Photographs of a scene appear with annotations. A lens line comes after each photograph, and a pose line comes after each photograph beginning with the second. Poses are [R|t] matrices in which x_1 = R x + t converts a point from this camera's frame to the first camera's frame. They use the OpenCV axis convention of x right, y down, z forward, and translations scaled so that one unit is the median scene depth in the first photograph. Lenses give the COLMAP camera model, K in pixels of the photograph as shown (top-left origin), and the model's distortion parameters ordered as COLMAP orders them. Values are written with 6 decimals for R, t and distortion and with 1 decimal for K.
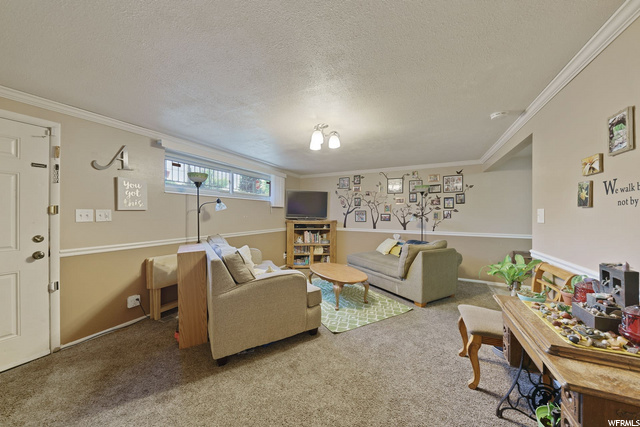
lens RADIAL K [[223.6, 0, 320.0], [0, 223.6, 213.5], [0, 0, 1]] dist [0.000451, -0.004375]
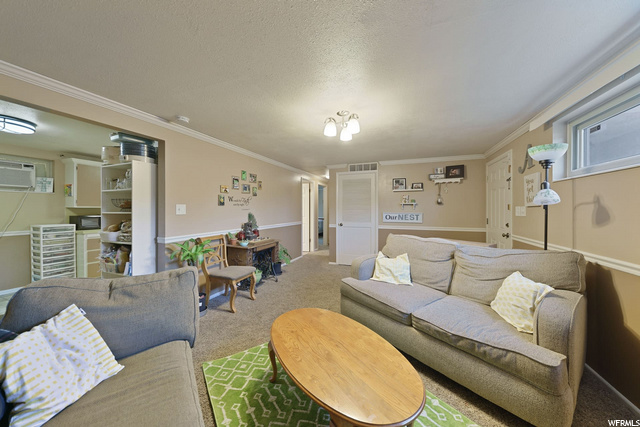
lens RADIAL K [[221.4, 0, 312.5], [0, 221.4, 209.7], [0, 0, 1]] dist [0.001135, -0.003515]
pose [[-0.999098, -0.005799, -0.042075, 0.090813], [-0.006013, 0.999970, 0.004971, -0.000158], [0.042045, 0.005220, -0.999102, 0.993404]]
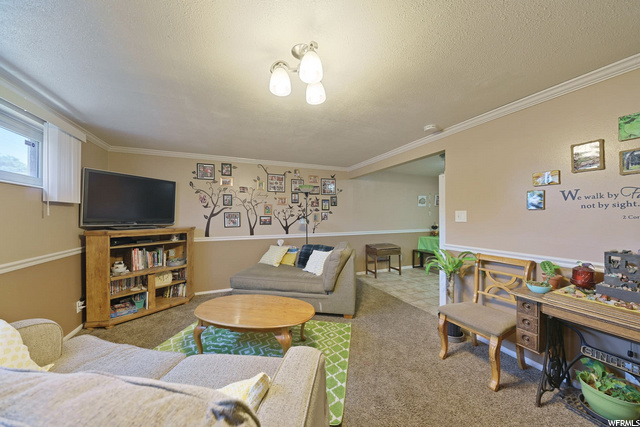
lens RADIAL K [[219.3, 0, 325.2], [0, 219.3, 215.5], [0, 0, 1]] dist [0.000006, -0.000046]
pose [[0.645124, -0.007391, 0.764043, -0.185775], [0.007331, 0.999967, 0.003483, -0.001901], [-0.764043, 0.003354, 0.645157, 0.322079]]
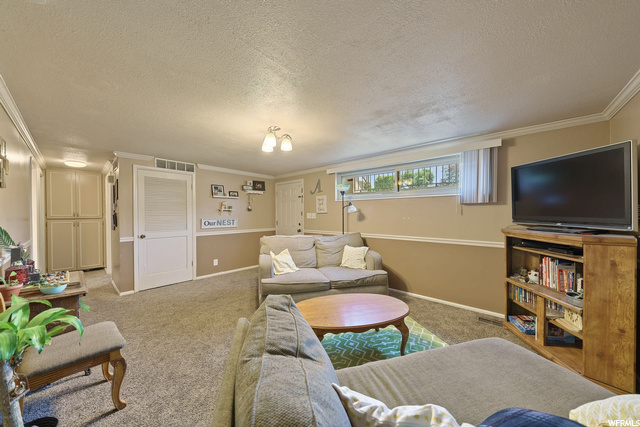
lens RADIAL K [[223.6, 0, 320.0], [0, 223.6, 213.5], [0, 0, 1]] dist [0.000451, -0.004375]
pose [[-0.280930, -0.005960, -0.959710, 0.485519], [0.000258, 0.999980, -0.006286, -0.000440], [0.959728, -0.002014, -0.280923, 0.771422]]
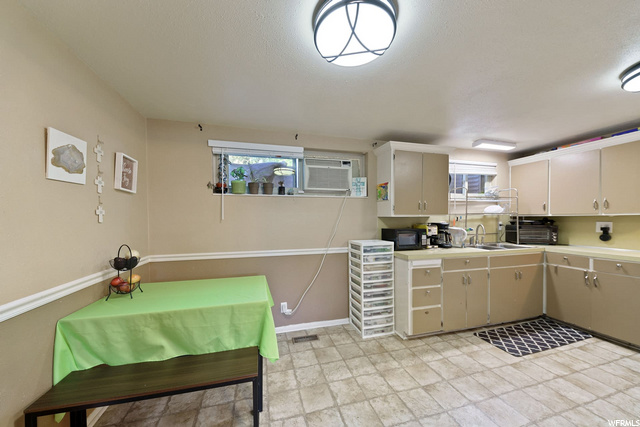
lens RADIAL K [[222.9, 0, 318.1], [0, 222.9, 217.4], [0, 0, 1]] dist [0.000052, -0.004417]
pose [[-0.651295, -0.000777, 0.758825, 0.647425], [0.002955, 0.999989, 0.003561, 0.000418], [-0.758819, 0.004561, -0.651285, 0.630143]]
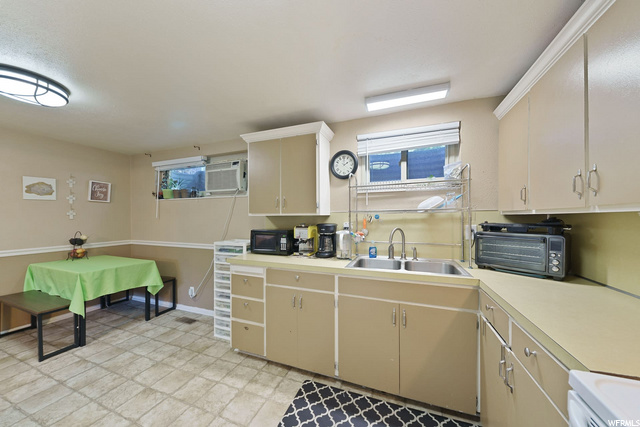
lens RADIAL K [[223.6, 0, 320.0], [0, 223.6, 213.5], [0, 0, 1]] dist [0.000451, -0.004375]
pose [[-0.080856, 0.007361, 0.996699, 0.425606], [0.005742, 0.999960, -0.006919, 0.000171], [-0.996709, 0.005163, -0.080895, 0.009584]]
